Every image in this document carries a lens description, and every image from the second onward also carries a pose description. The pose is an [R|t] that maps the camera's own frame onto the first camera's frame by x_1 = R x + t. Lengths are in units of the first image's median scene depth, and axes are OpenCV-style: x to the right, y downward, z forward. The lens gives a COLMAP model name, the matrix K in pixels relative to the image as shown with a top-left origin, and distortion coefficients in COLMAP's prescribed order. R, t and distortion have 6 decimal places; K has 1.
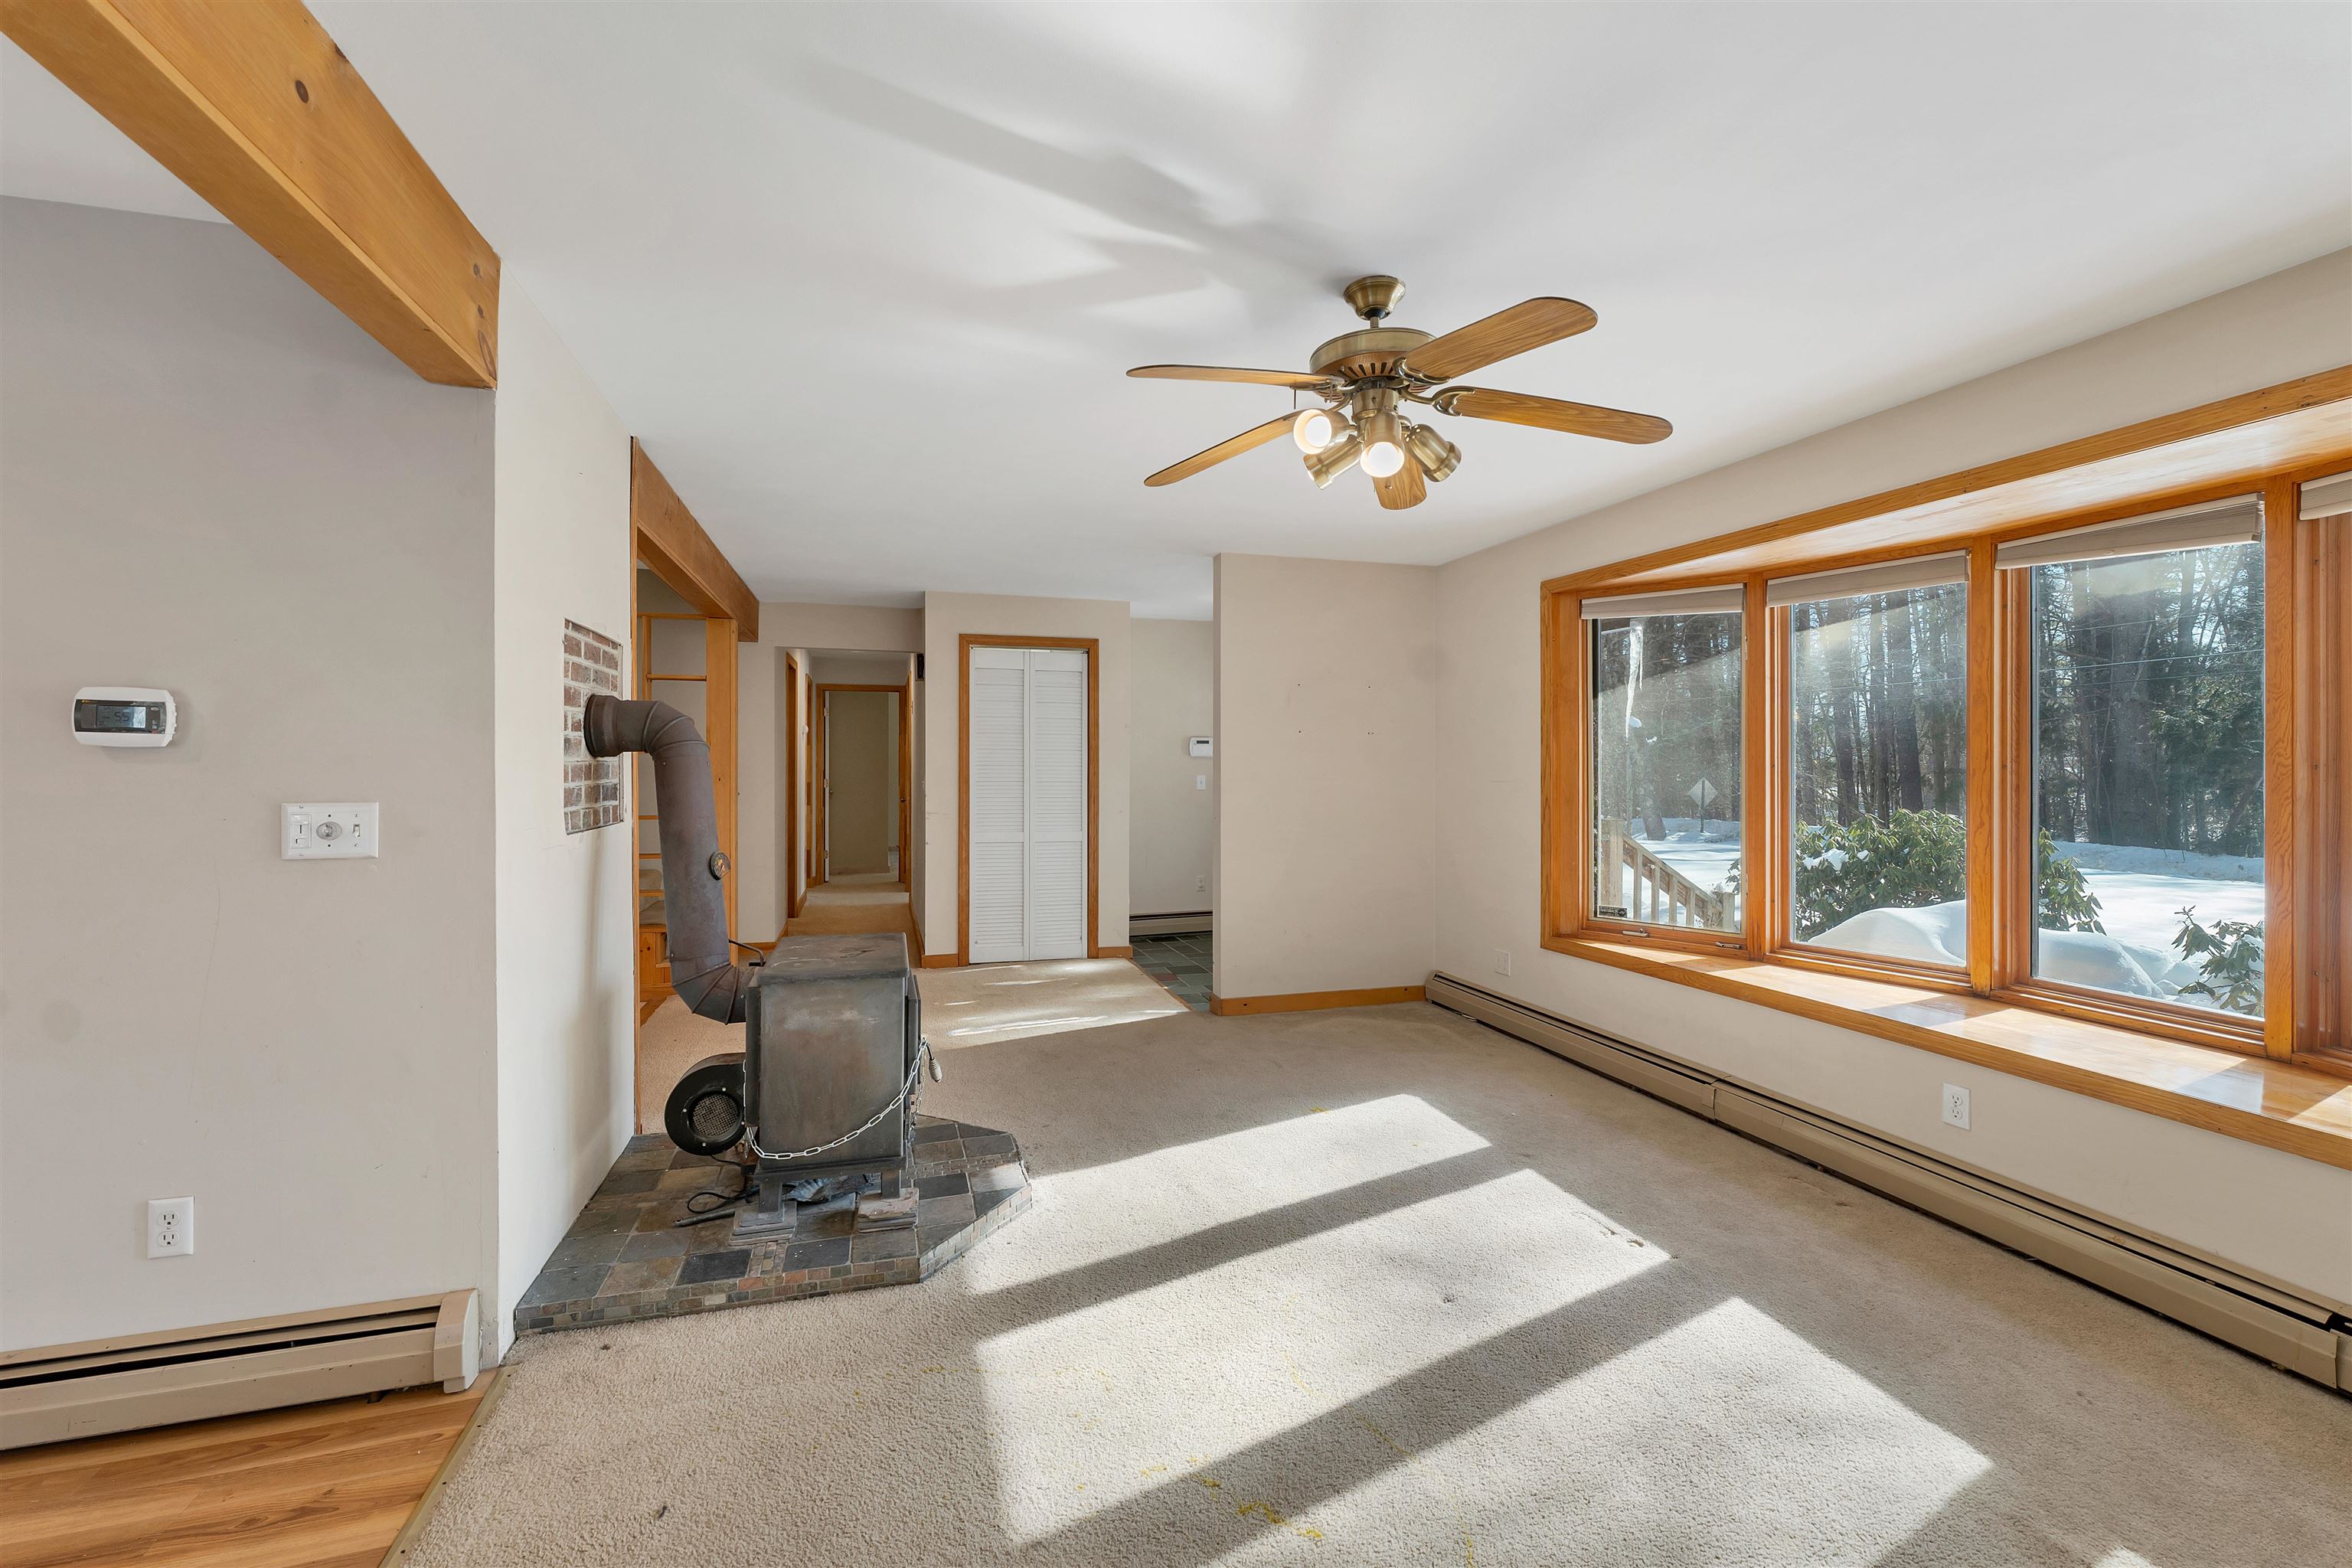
lens RADIAL K [[981.0, 0, 1181.3], [0, 981.0, 755.5], [0, 0, 1]] dist [0.000321, 0.000036]
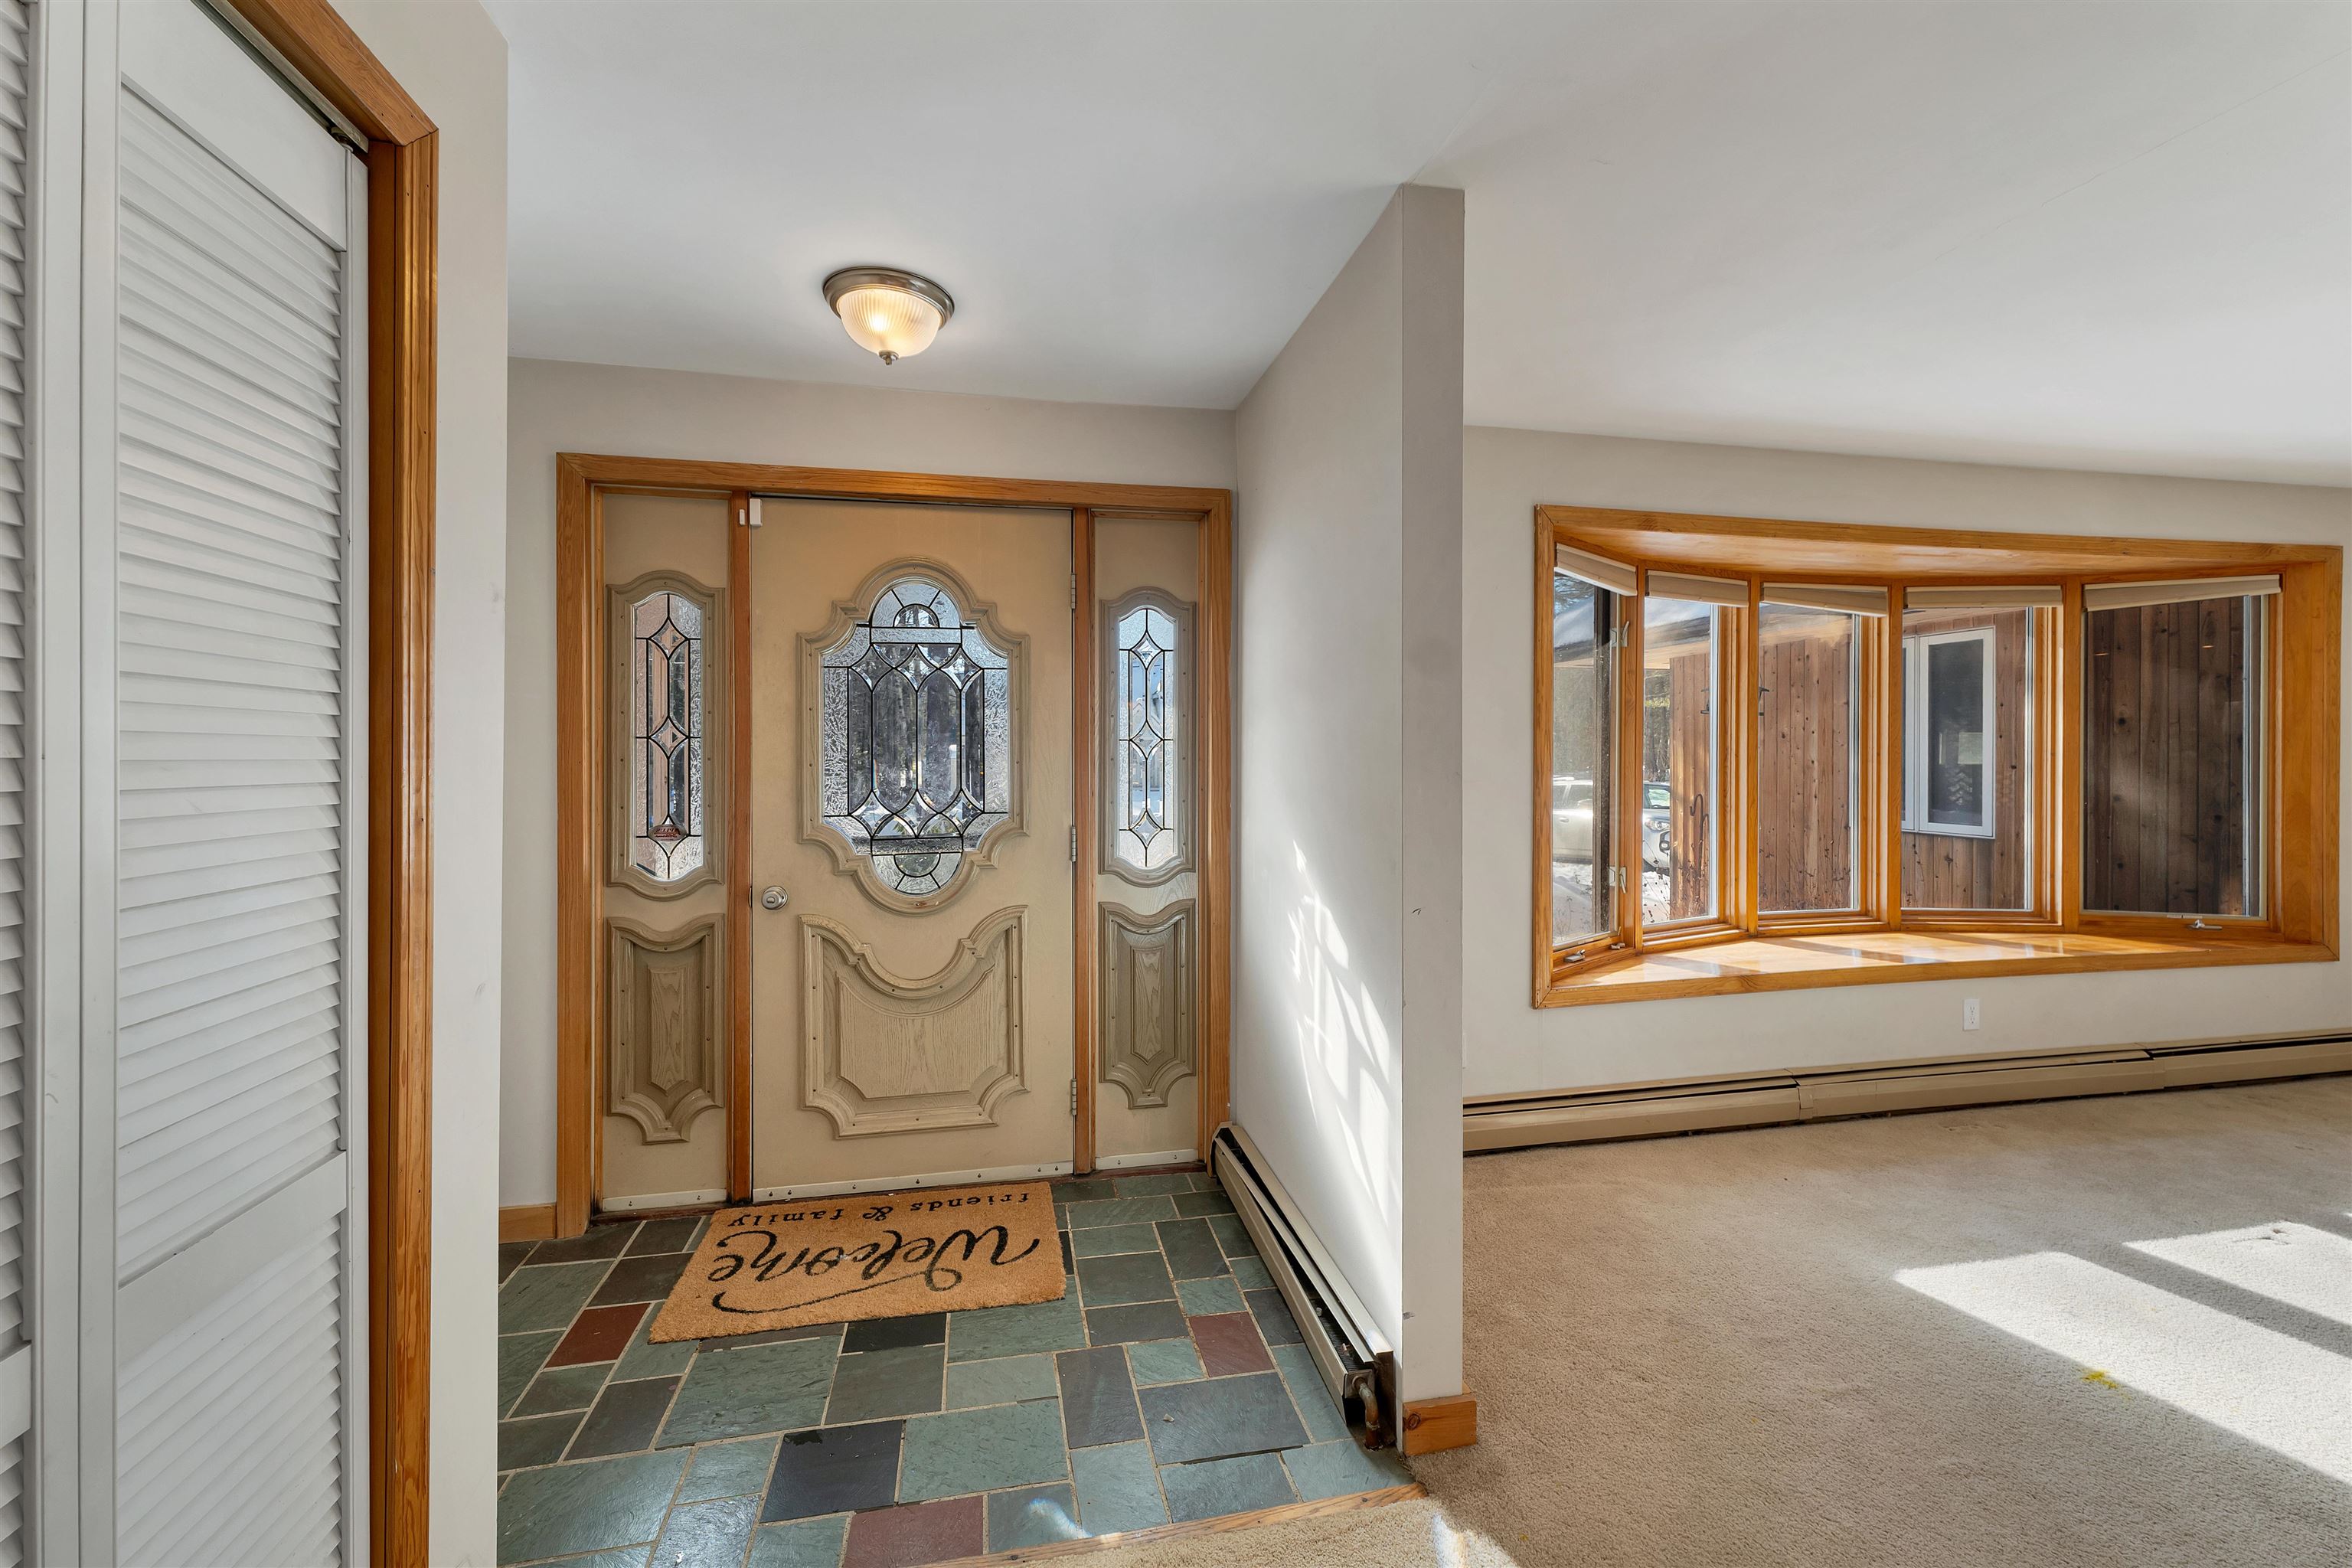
lens RADIAL K [[981.4, 0, 1174.5], [0, 981.4, 743.2], [0, 0, 1]] dist [0.000135, -0.000004]
pose [[0.102210, 0.004342, 0.994753, -0.722213], [0.000864, 0.999990, -0.004454, 0.002346], [-0.994763, 0.001314, 0.102205, 2.239051]]
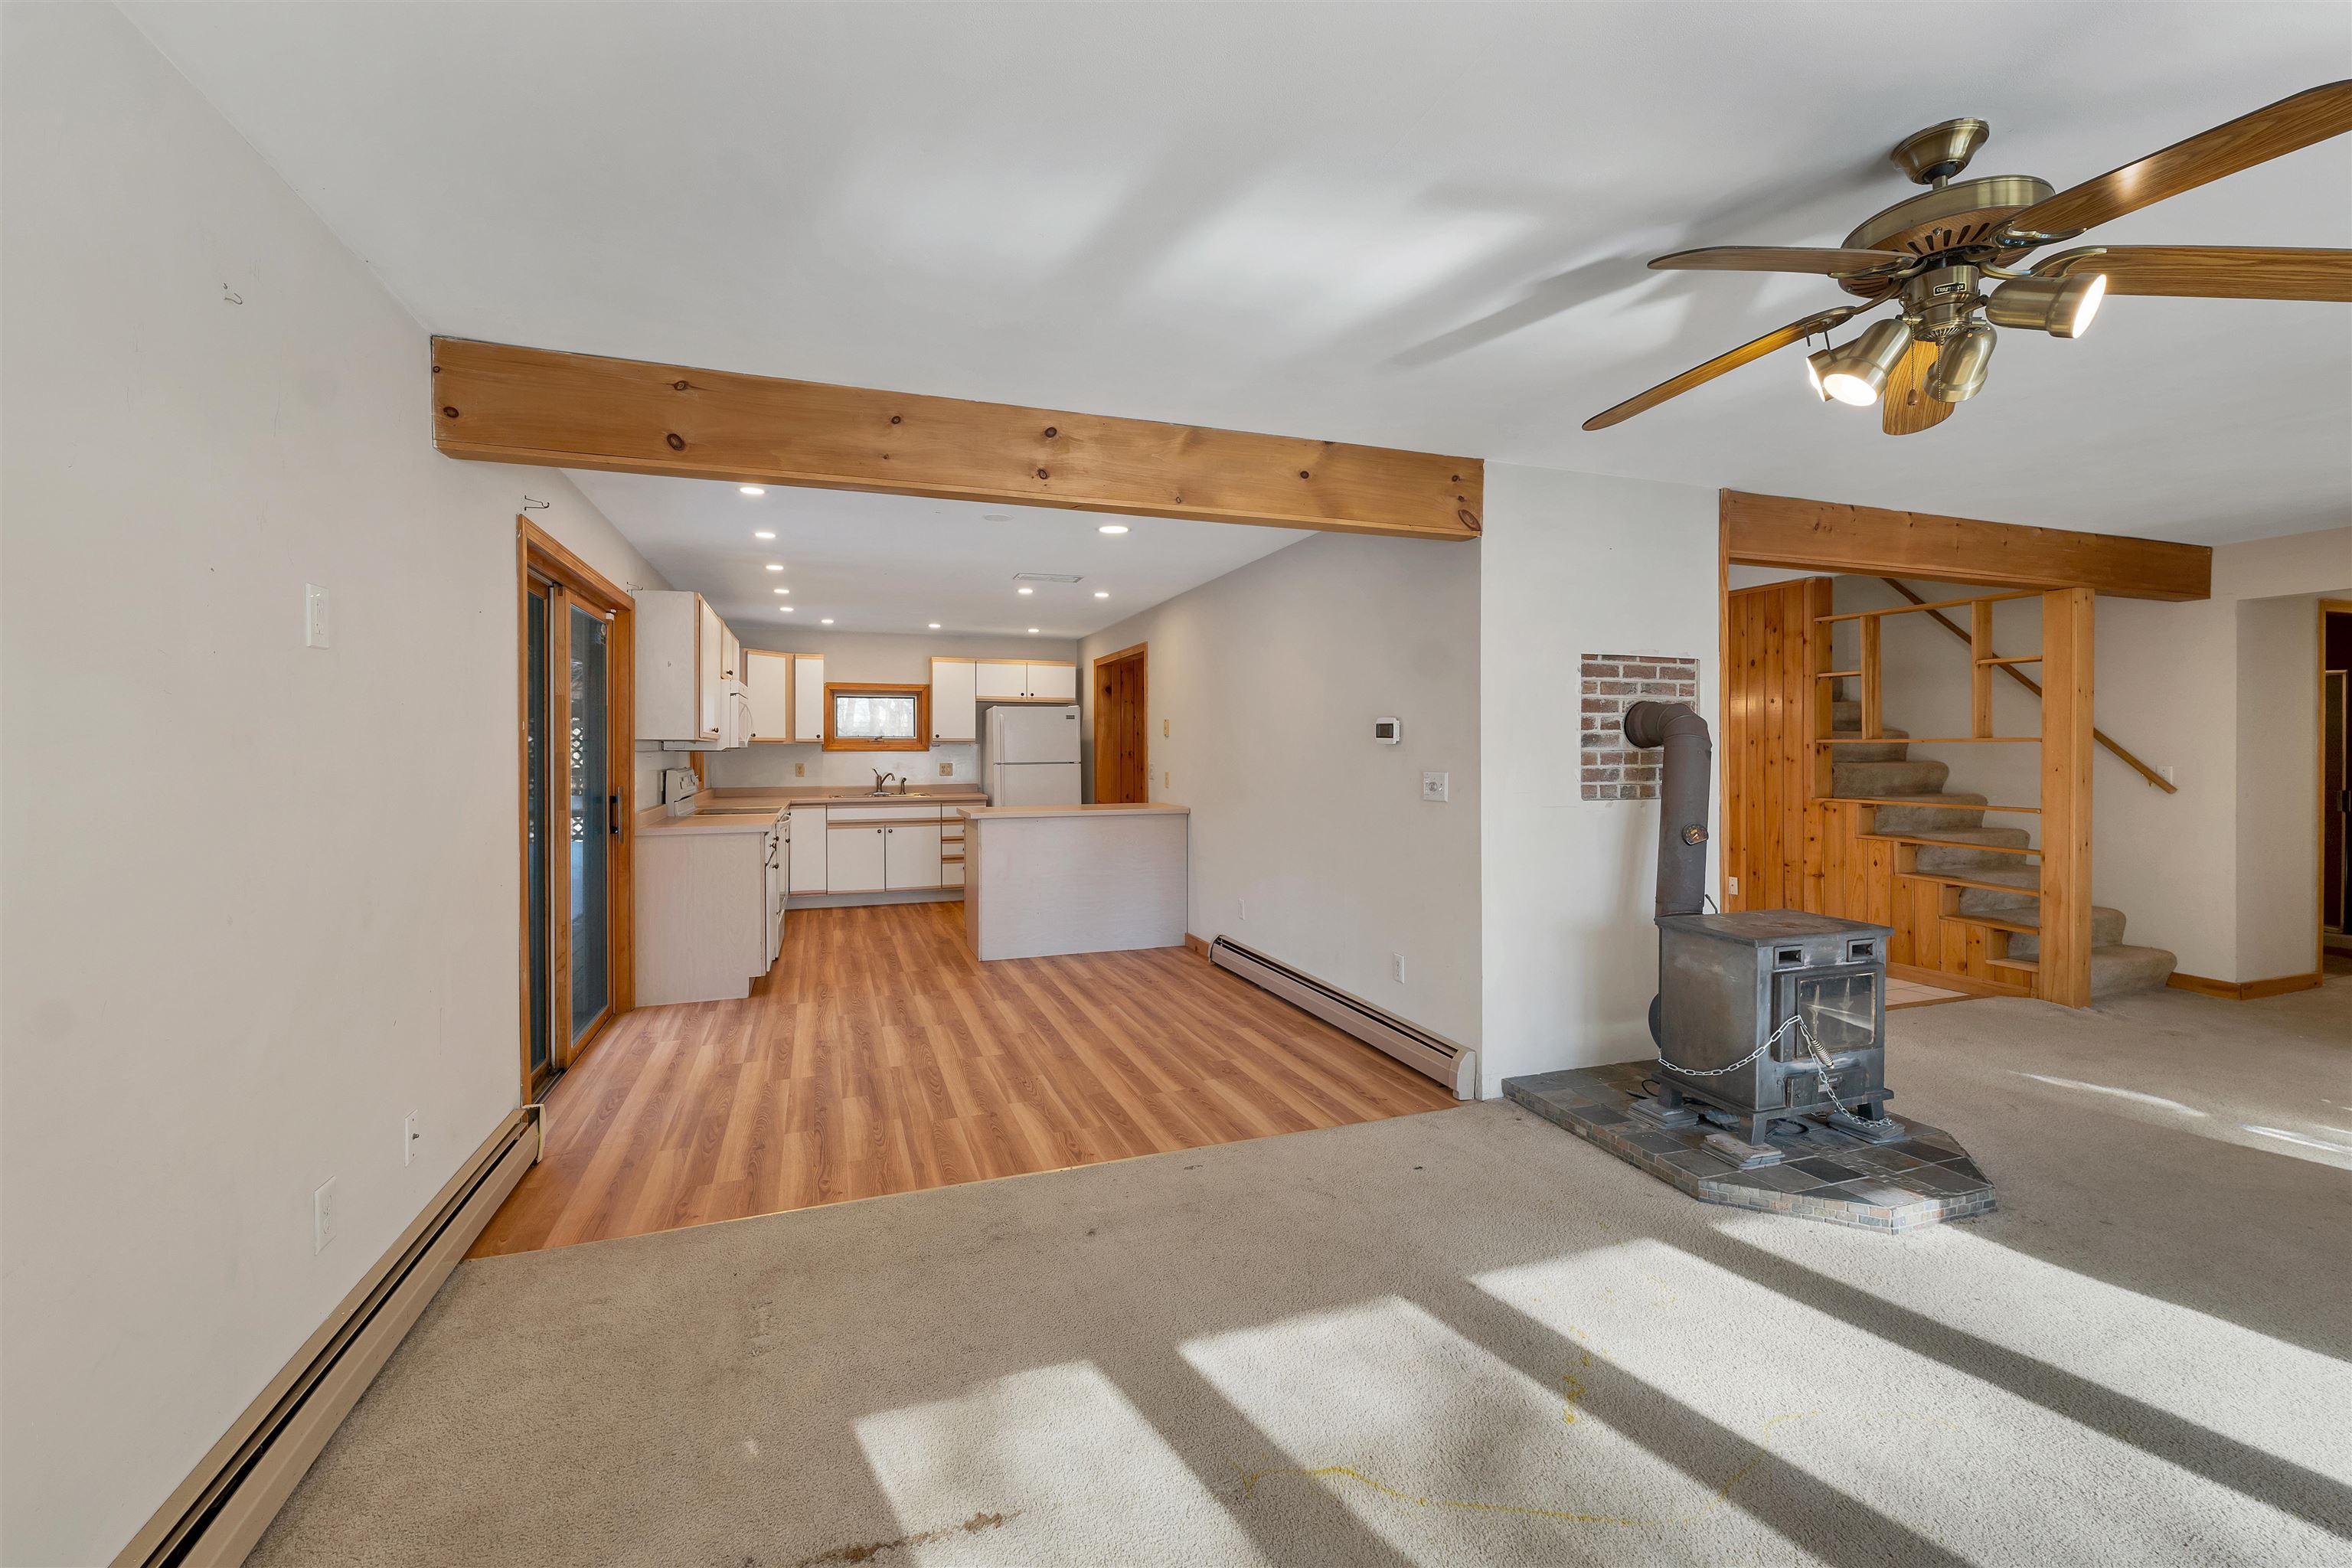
lens RADIAL K [[981.4, 0, 1174.5], [0, 981.4, 743.2], [0, 0, 1]] dist [0.000135, -0.000004]
pose [[0.041992, -0.007846, -0.999087, 0.877153], [0.003324, 0.999965, -0.007713, 0.003236], [0.999112, -0.002997, 0.042017, 0.335911]]
